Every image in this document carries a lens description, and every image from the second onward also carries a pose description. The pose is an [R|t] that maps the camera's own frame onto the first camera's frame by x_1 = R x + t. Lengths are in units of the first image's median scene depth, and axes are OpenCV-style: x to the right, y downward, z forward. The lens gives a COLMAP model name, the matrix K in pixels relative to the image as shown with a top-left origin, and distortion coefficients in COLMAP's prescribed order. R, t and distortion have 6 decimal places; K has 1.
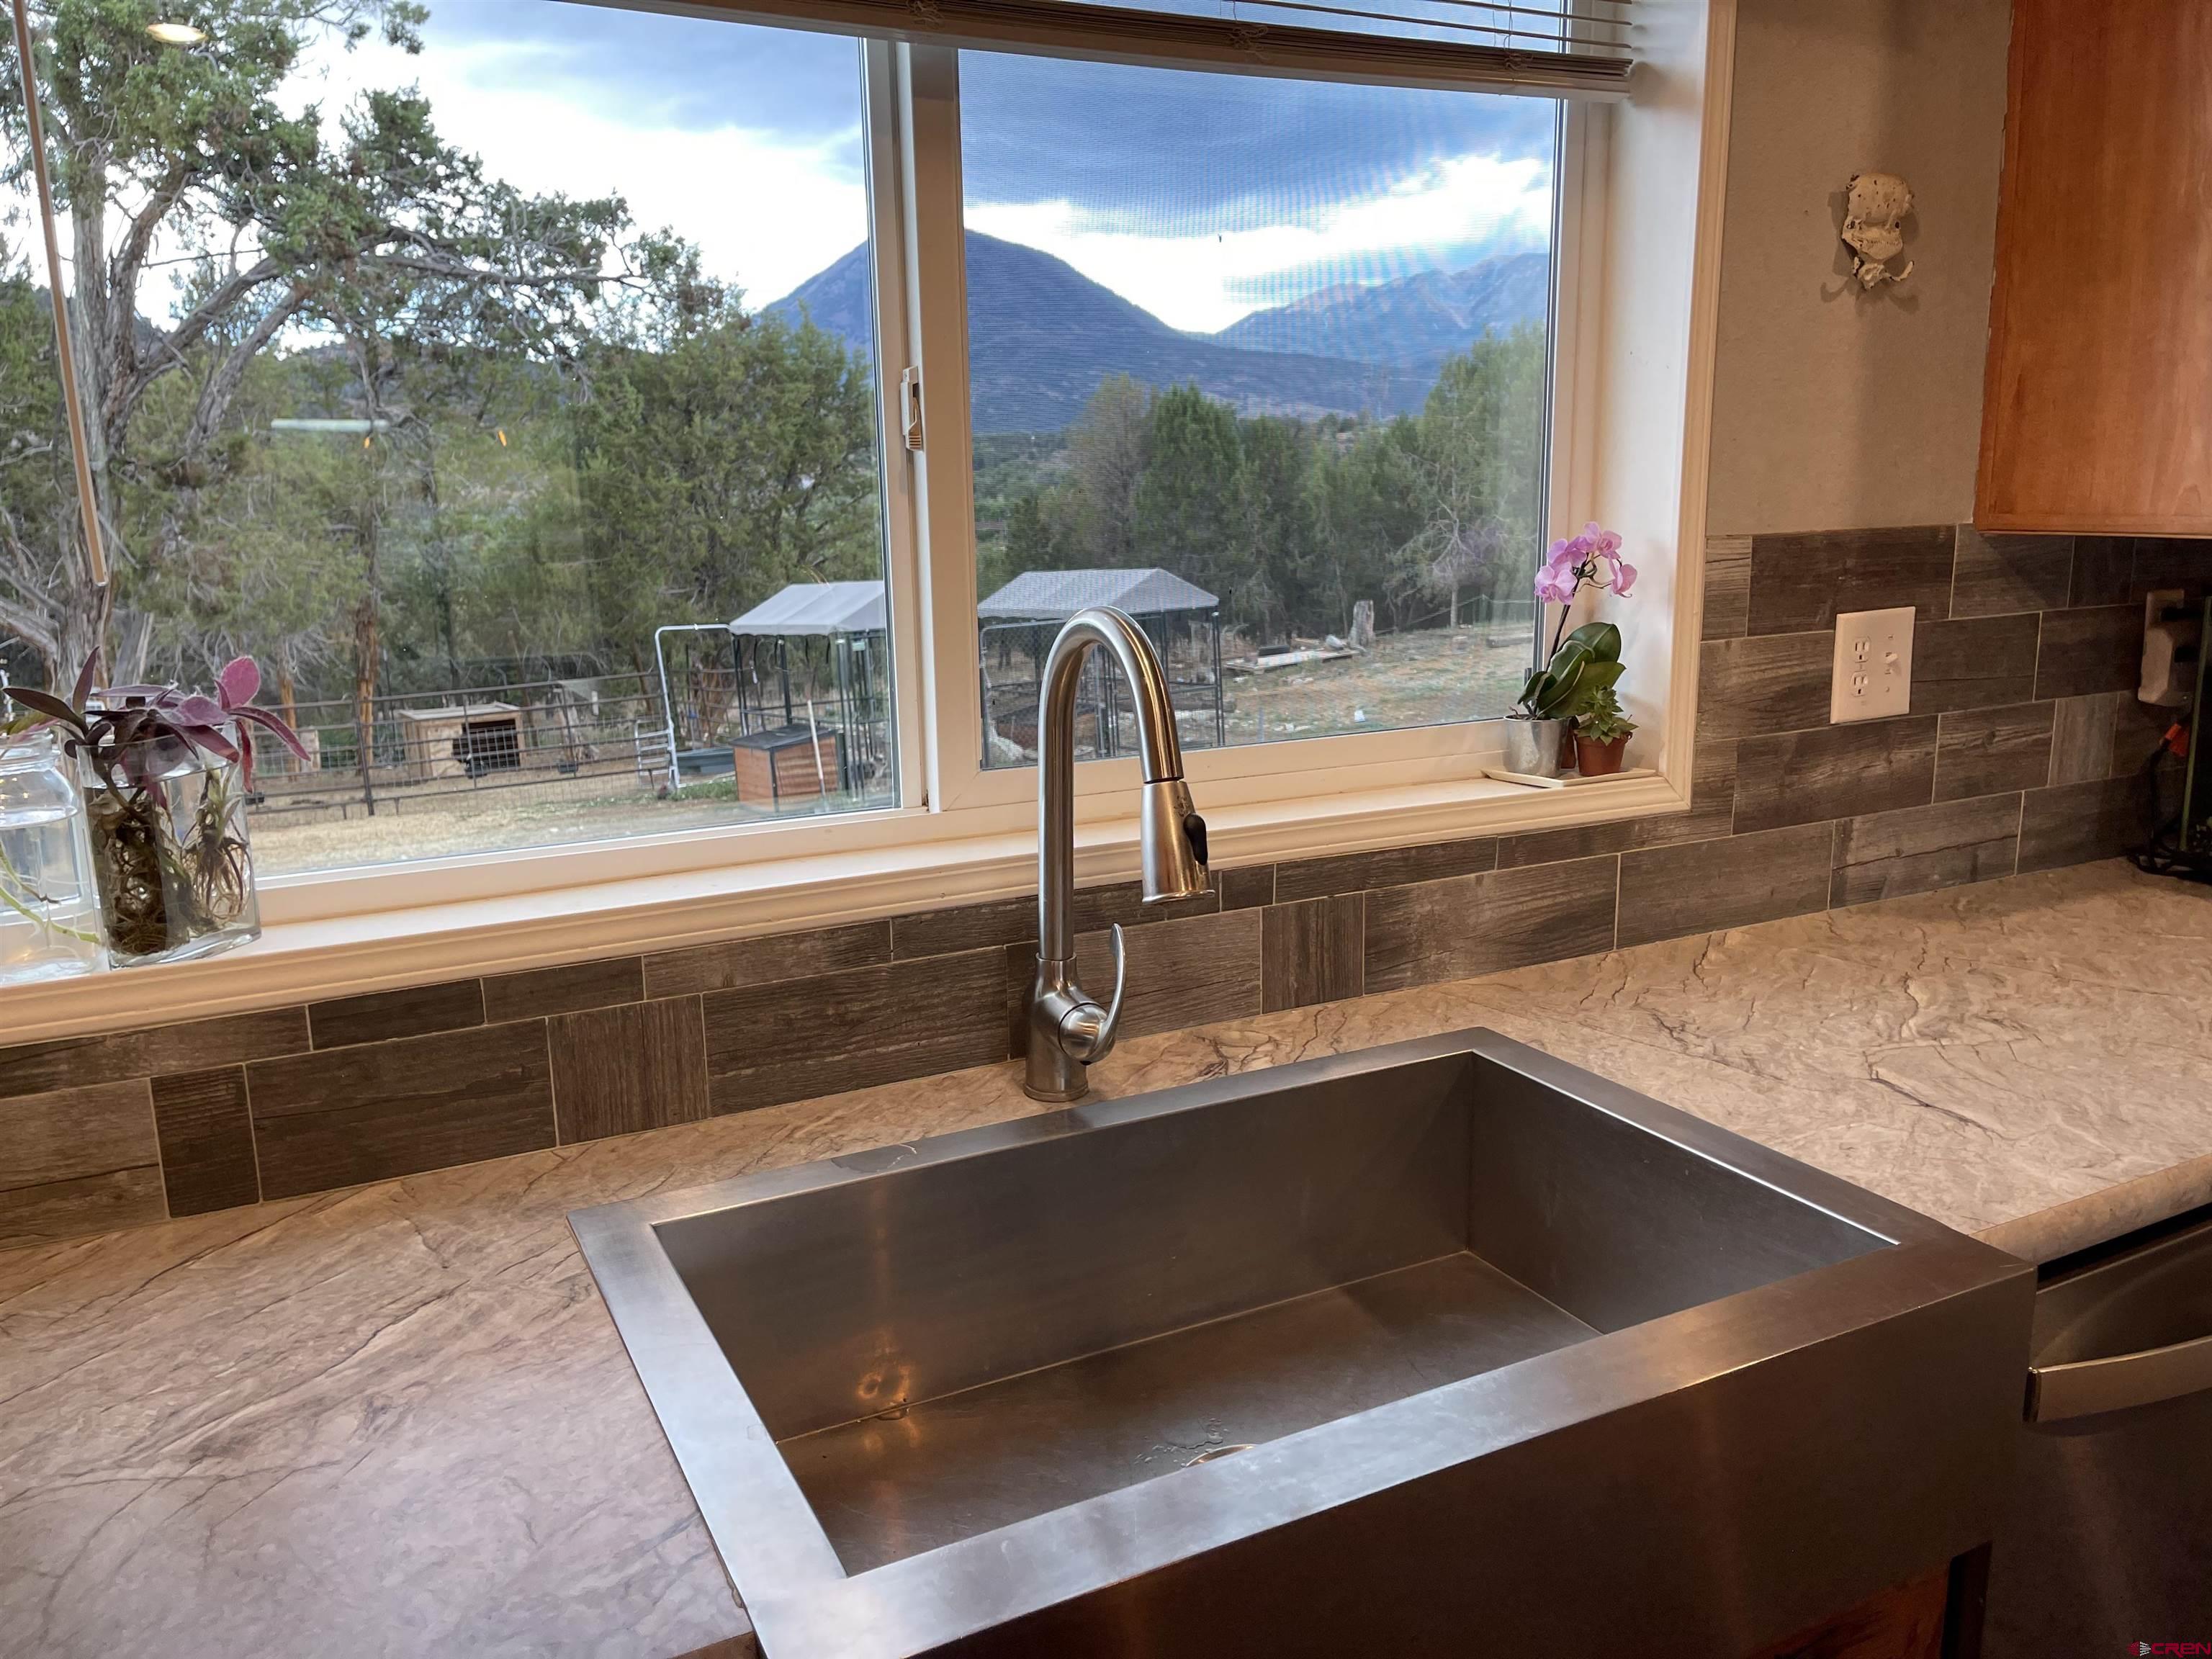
lens RADIAL K [[1670.7, 0, 1107.7], [0, 1670.7, 829.0], [0, 0, 1]] dist [0.036079, -0.015597]
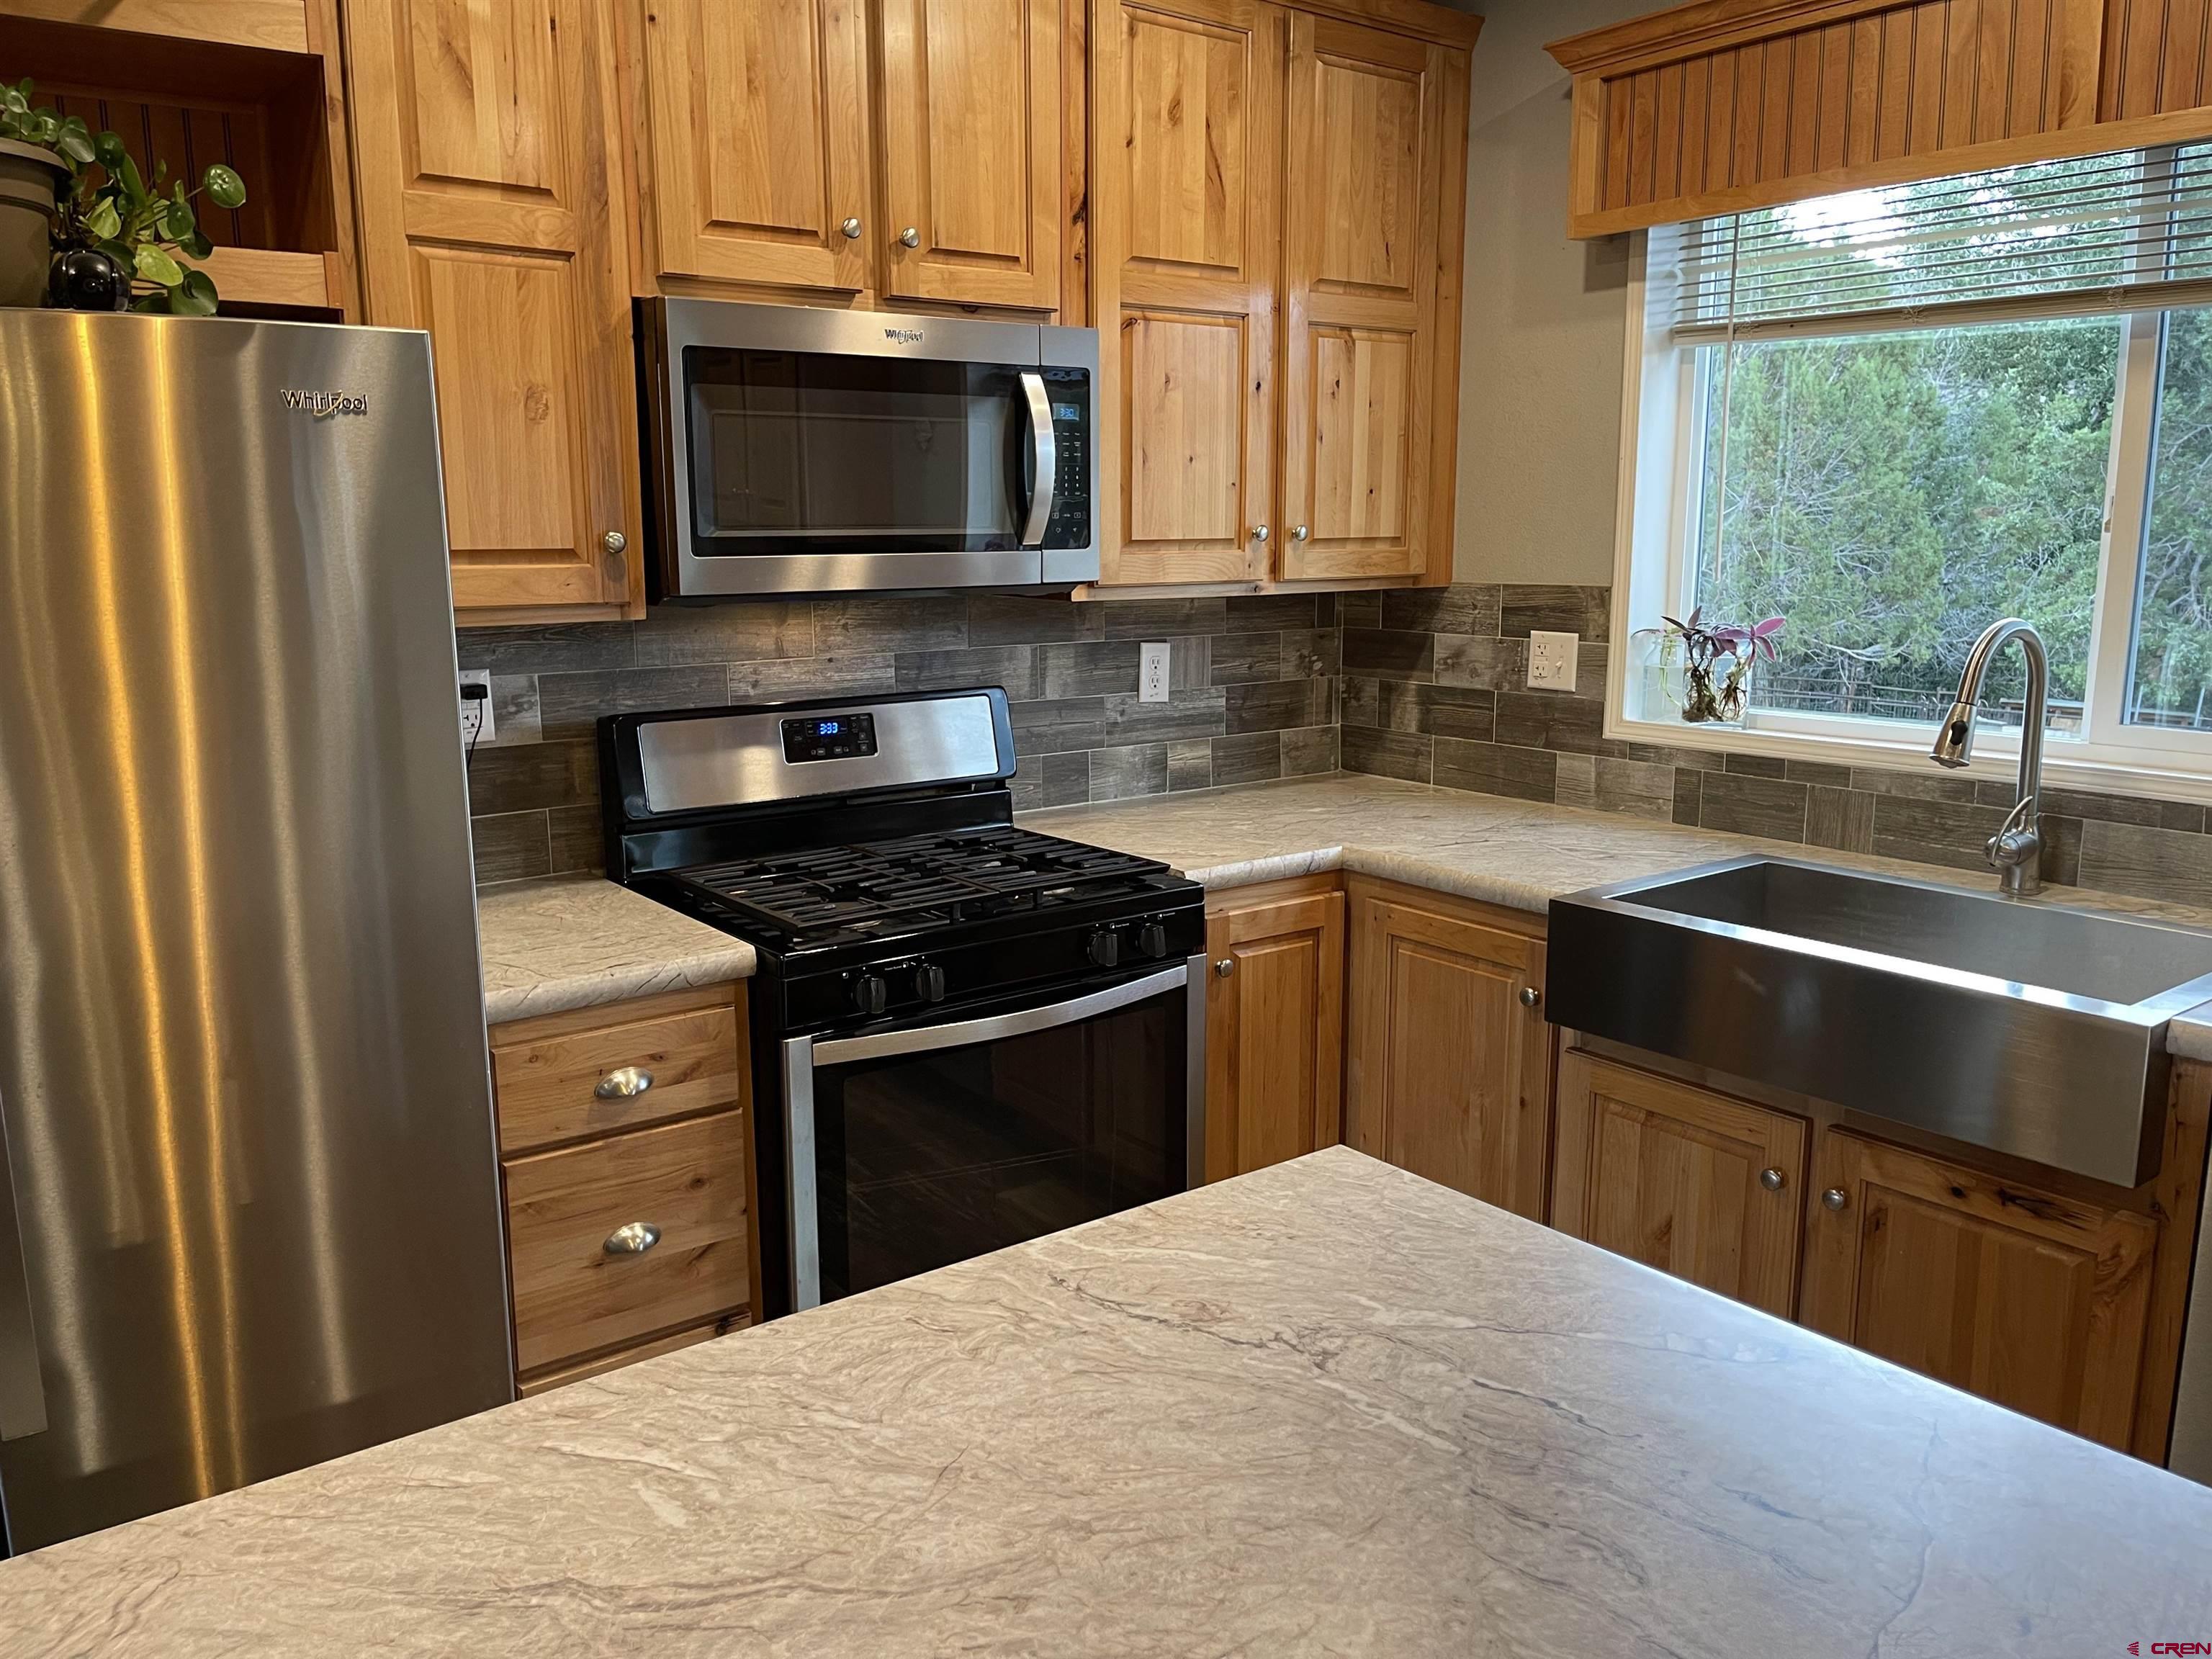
lens RADIAL K [[1670.7, 0, 1105.3], [0, 1670.7, 826.6], [0, 0, 1]] dist [0.036079, -0.015597]
pose [[0.179851, 0.194198, -0.964334, 1.166553], [-0.200544, 0.966970, 0.157326, 0.001144], [0.963035, 0.165096, 0.212856, -0.264216]]
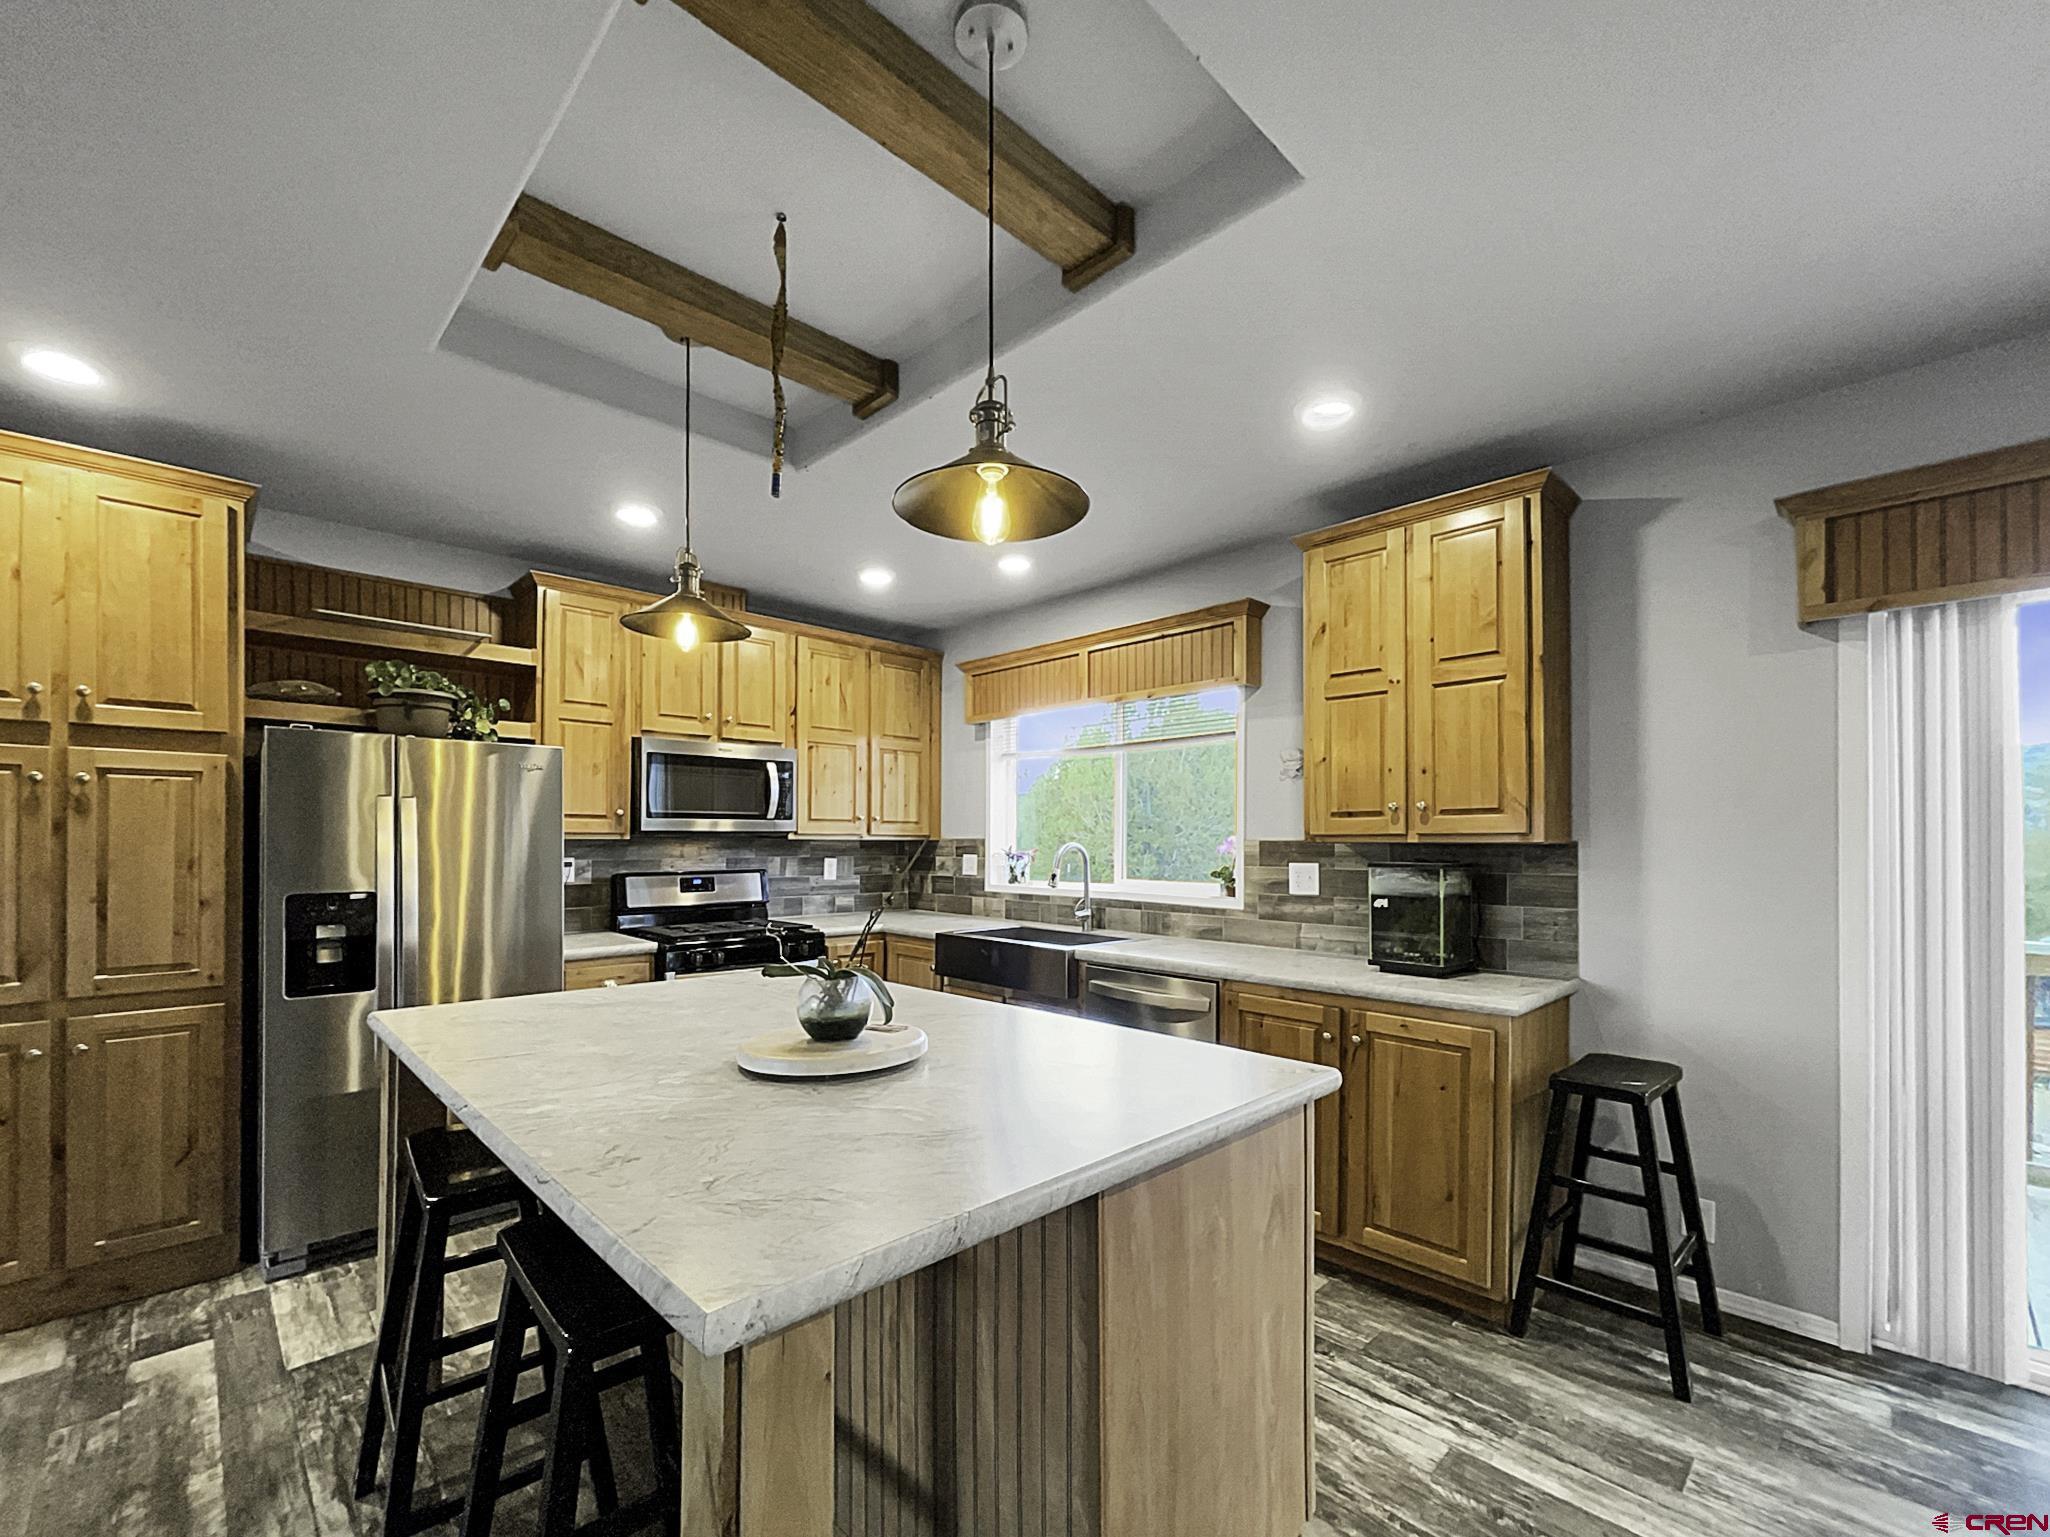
lens RADIAL K [[865.5, 0, 1029.4], [0, 865.5, 837.3], [0, 0, 1]] dist [-0.005725, -0.002696]
pose [[0.304068, 0.017217, -0.952495, 2.040696], [-0.206416, 0.977275, -0.048230, 0.022976], [0.930019, 0.211275, 0.300711, -0.094311]]
